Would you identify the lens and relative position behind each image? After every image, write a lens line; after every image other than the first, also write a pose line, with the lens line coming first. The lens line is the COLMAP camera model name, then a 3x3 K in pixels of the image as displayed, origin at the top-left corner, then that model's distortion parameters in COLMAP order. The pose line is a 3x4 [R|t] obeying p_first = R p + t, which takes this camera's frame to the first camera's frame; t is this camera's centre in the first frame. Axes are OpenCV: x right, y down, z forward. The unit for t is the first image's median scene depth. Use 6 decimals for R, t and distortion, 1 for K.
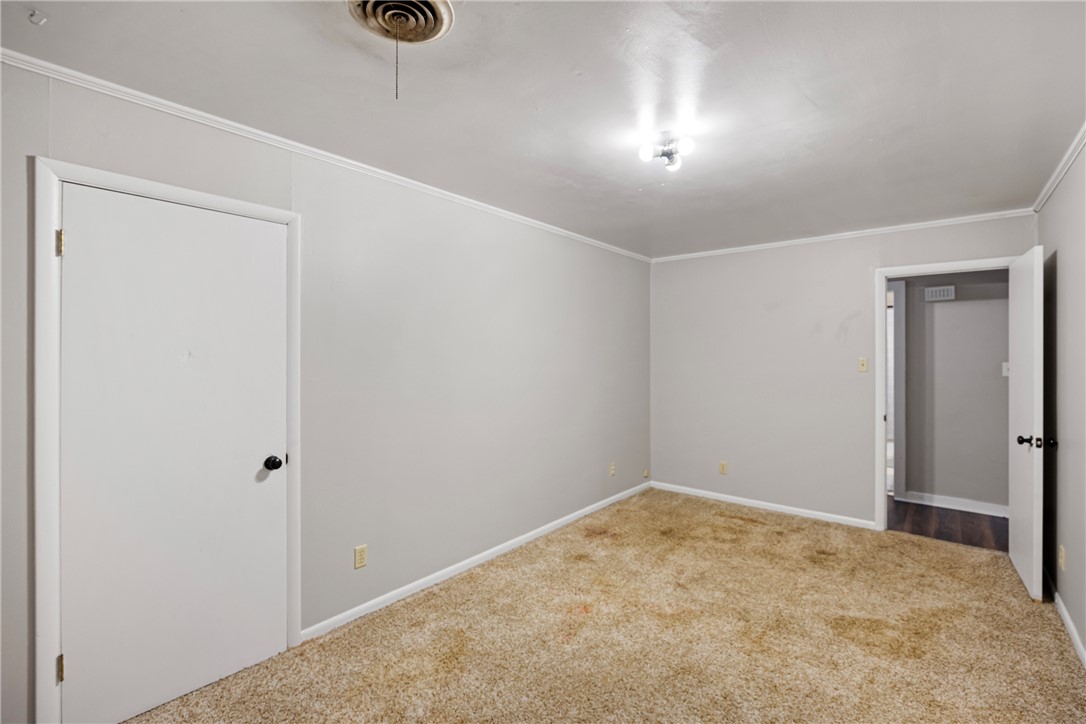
lens RADIAL K [[477.8, 0, 550.7], [0, 477.8, 356.5], [0, 0, 1]] dist [-0.011682, 0.000080]
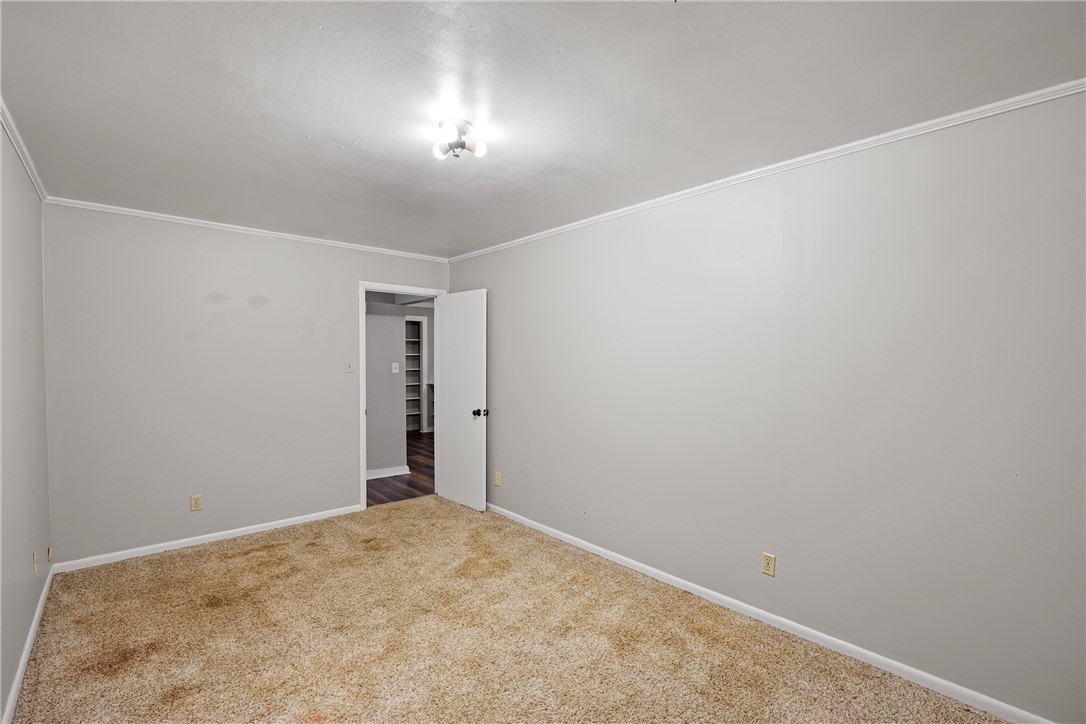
lens RADIAL K [[477.8, 0, 550.8], [0, 477.8, 358.9], [0, 0, 1]] dist [-0.011682, 0.000080]
pose [[0.150094, -0.001598, 0.988670, -0.425134], [0.002642, 0.999996, 0.001215, -0.001115], [-0.988668, 0.002430, 0.150098, 0.415584]]
